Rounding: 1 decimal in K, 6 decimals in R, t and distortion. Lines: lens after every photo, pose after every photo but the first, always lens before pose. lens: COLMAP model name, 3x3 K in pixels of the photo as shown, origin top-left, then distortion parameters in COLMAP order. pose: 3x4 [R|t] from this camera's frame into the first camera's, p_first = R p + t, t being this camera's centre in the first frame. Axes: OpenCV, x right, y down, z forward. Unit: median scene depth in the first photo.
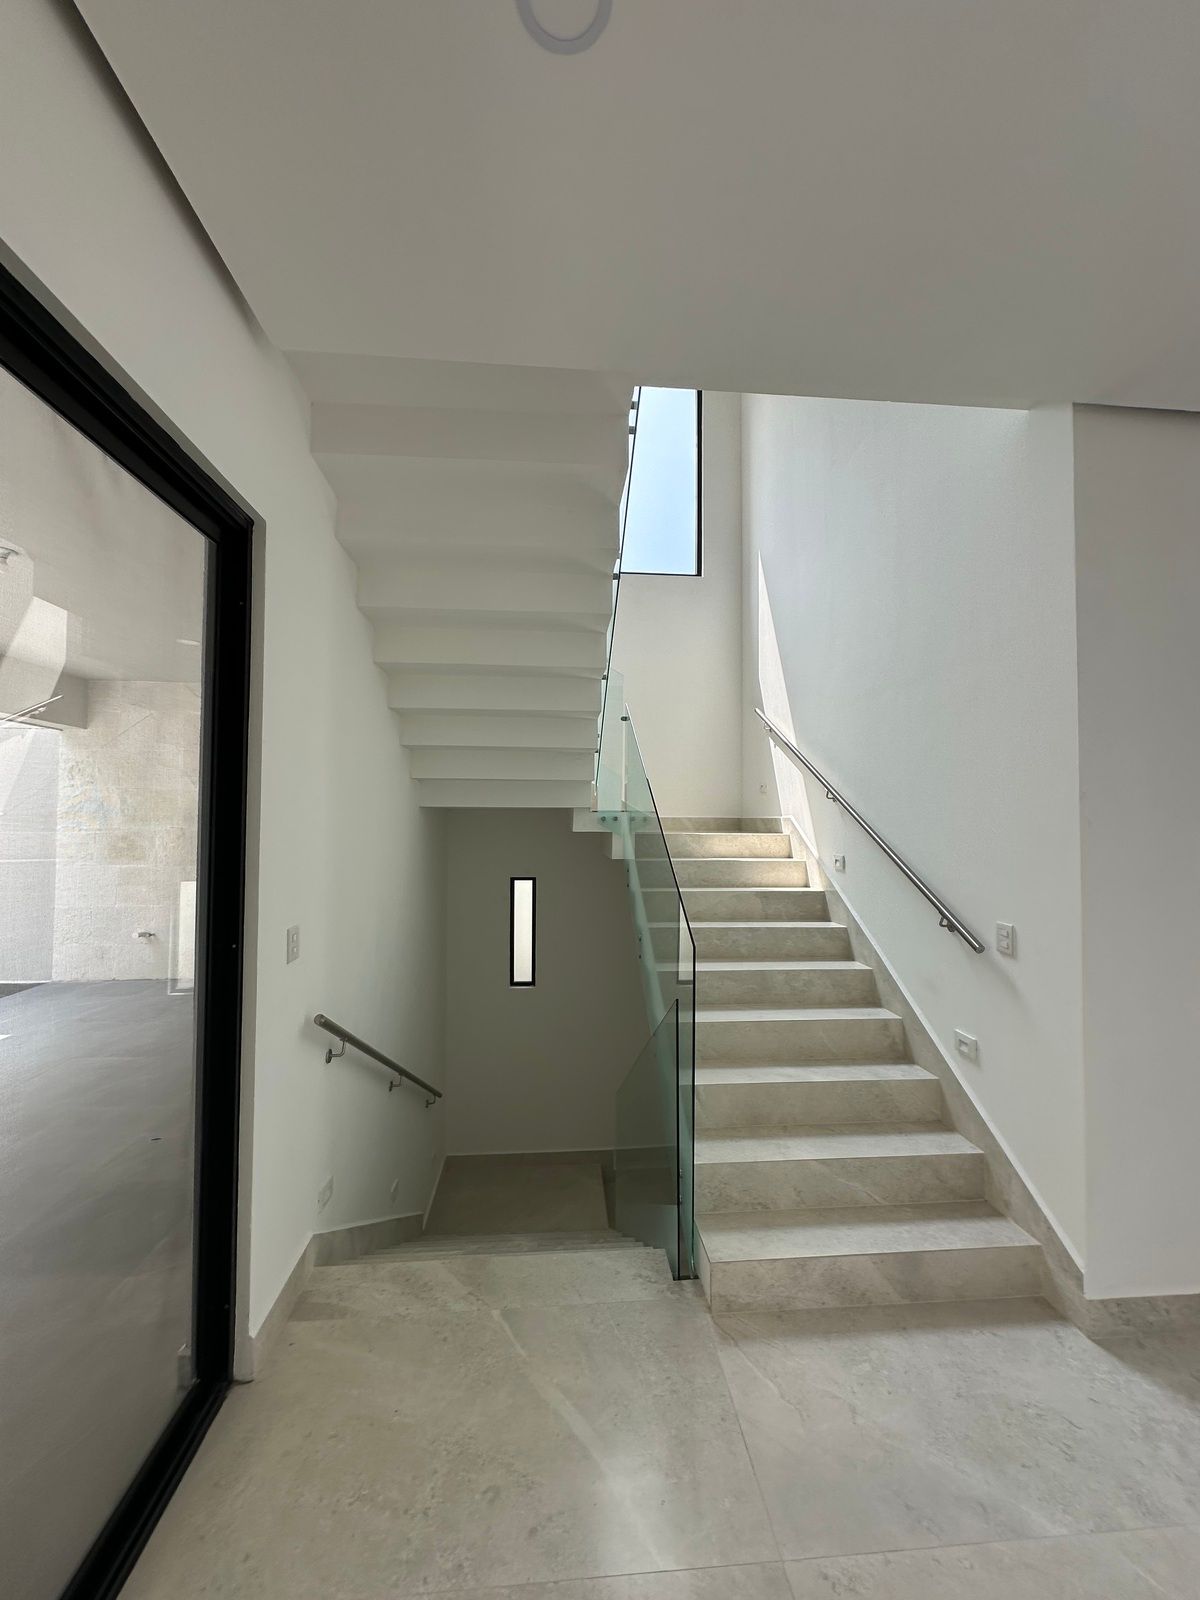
lens RADIAL K [[636.1, 0, 601.2], [0, 636.1, 799.7], [0, 0, 1]] dist [-0.001752, 0.000454]
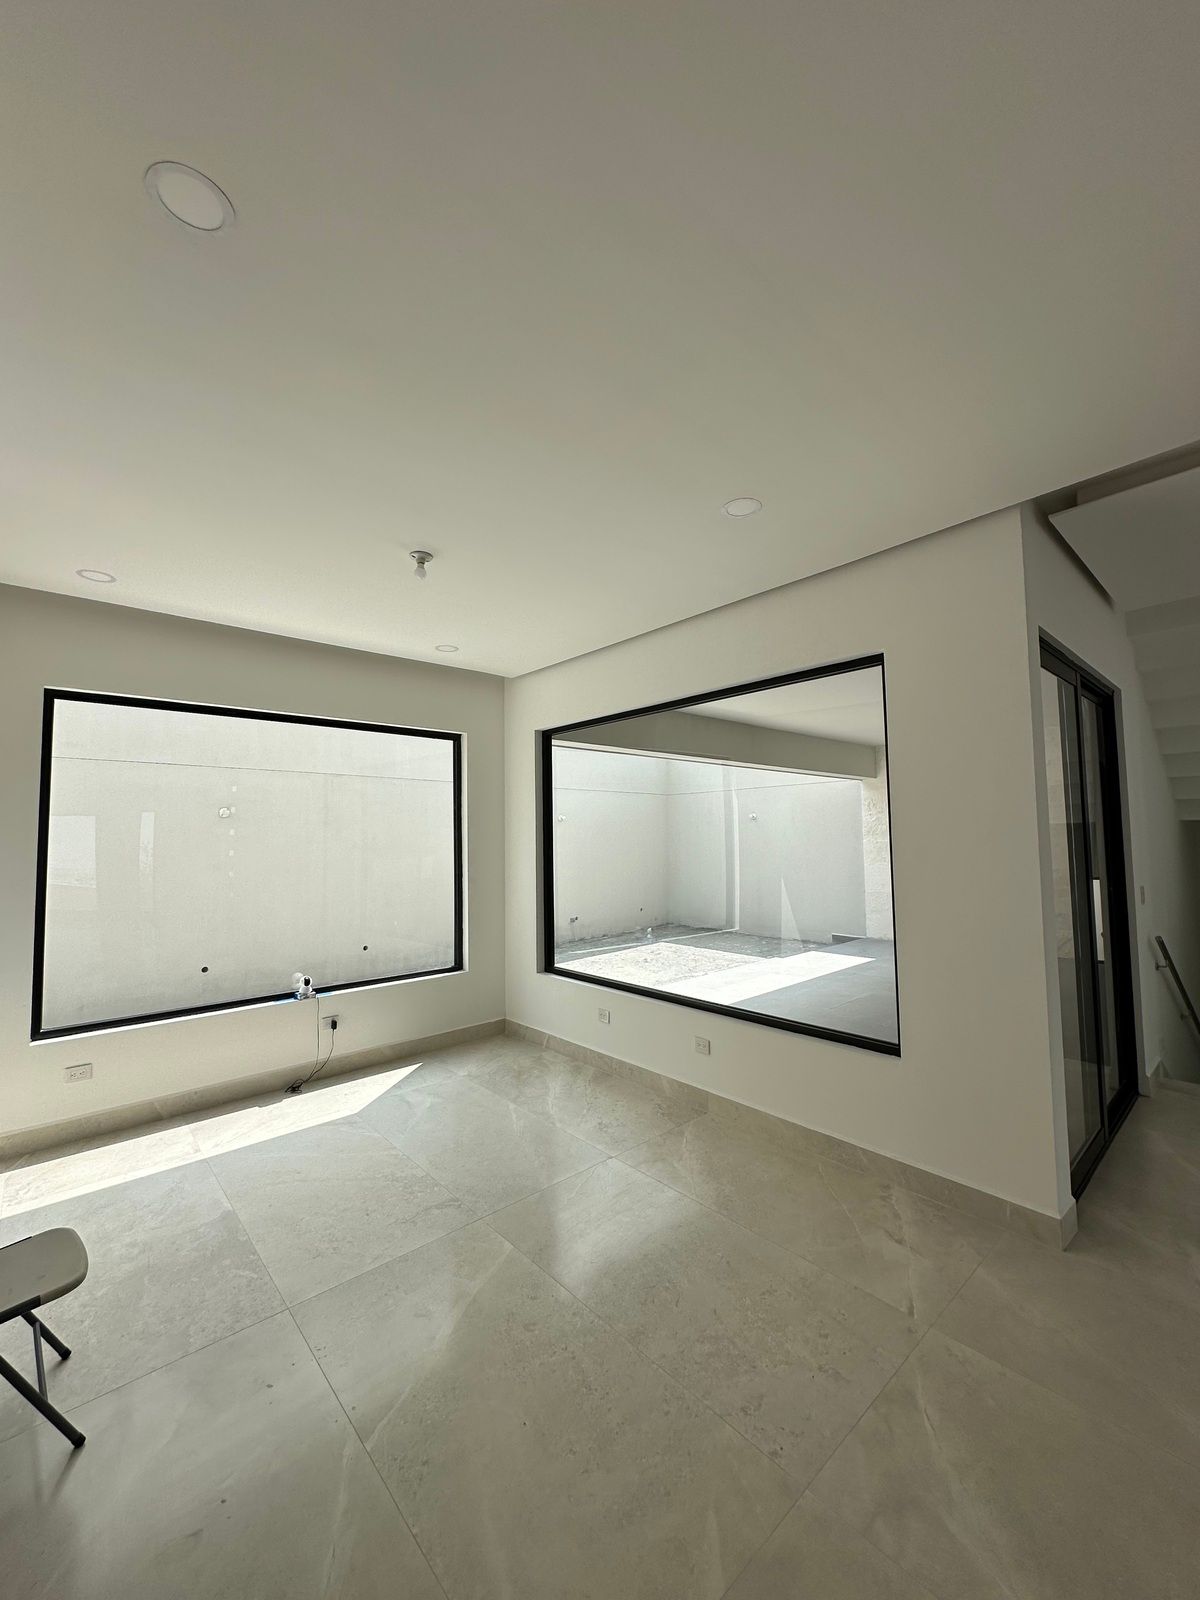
lens RADIAL K [[636.1, 0, 601.2], [0, 636.1, 799.7], [0, 0, 1]] dist [-0.001752, 0.000454]
pose [[0.604290, -0.062744, -0.794290, 0.051694], [0.043693, 0.998004, -0.045595, -0.032824], [0.795565, -0.007152, 0.605826, -1.020669]]
